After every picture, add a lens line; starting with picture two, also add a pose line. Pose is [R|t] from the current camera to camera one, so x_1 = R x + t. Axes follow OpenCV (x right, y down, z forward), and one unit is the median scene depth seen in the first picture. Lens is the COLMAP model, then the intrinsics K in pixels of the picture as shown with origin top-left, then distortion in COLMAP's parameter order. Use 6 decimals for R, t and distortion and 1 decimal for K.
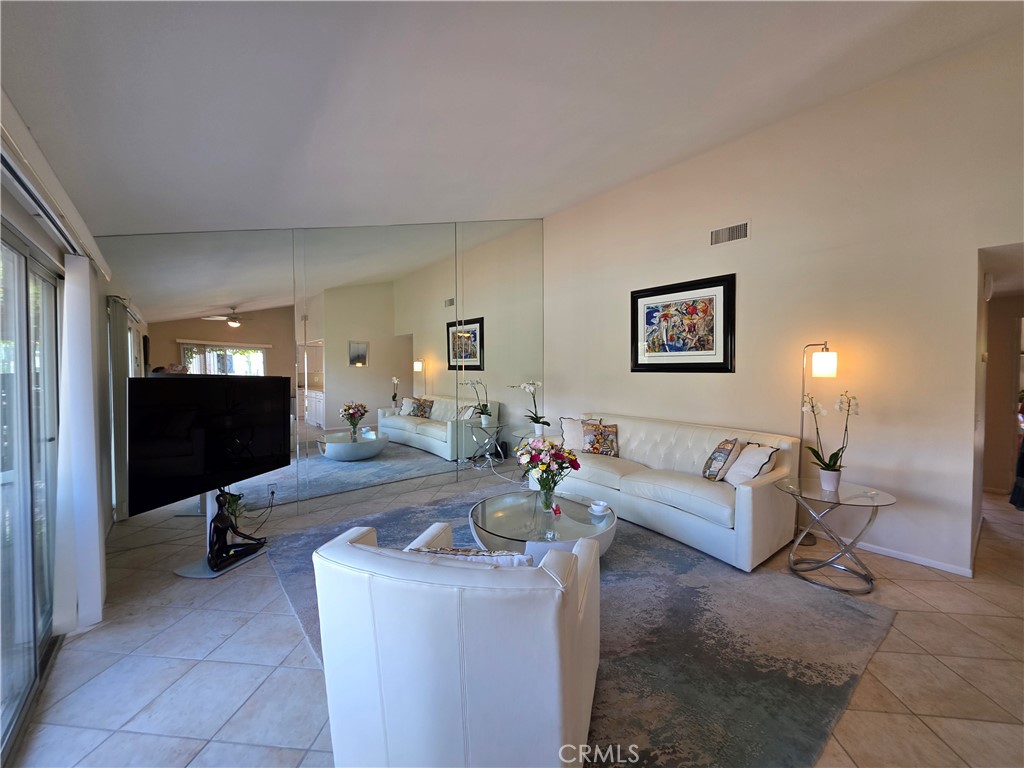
lens RADIAL K [[411.9, 0, 504.8], [0, 411.9, 377.4], [0, 0, 1]] dist [0.002011, -0.000219]
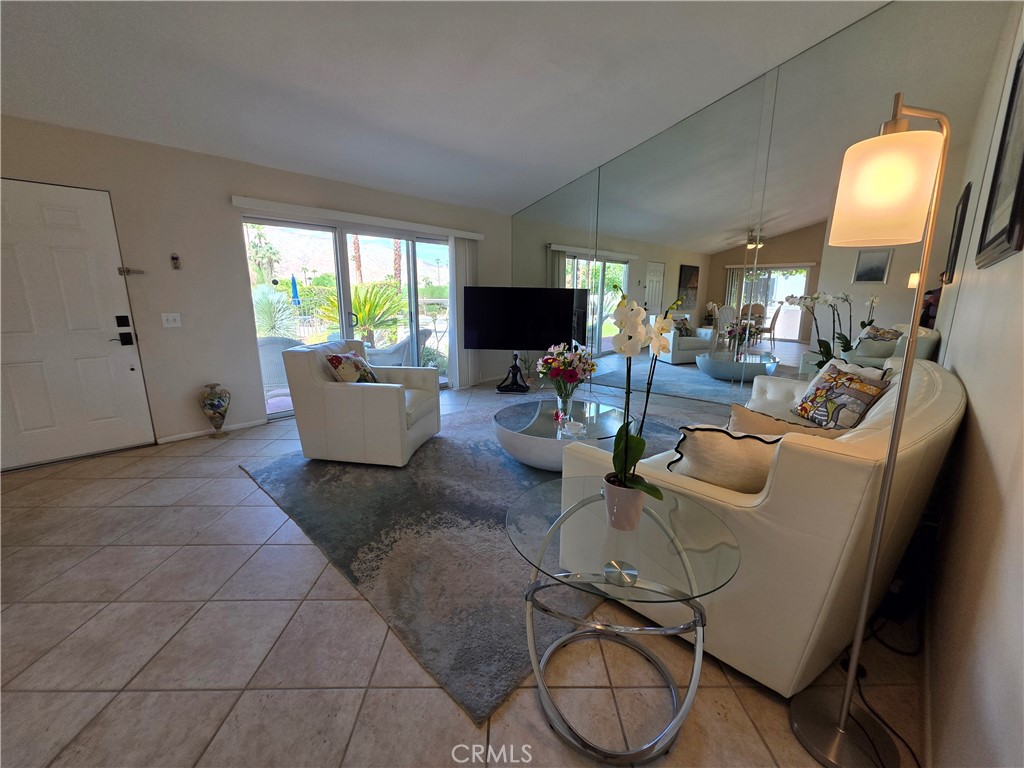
lens RADIAL K [[411.9, 0, 509.7], [0, 411.9, 380.2], [0, 0, 1]] dist [0.002011, -0.000219]
pose [[0.105945, 0.195877, -0.974889, 1.723616], [-0.020147, 0.980628, 0.194840, 0.066939], [0.994168, -0.001001, 0.107839, 1.246039]]
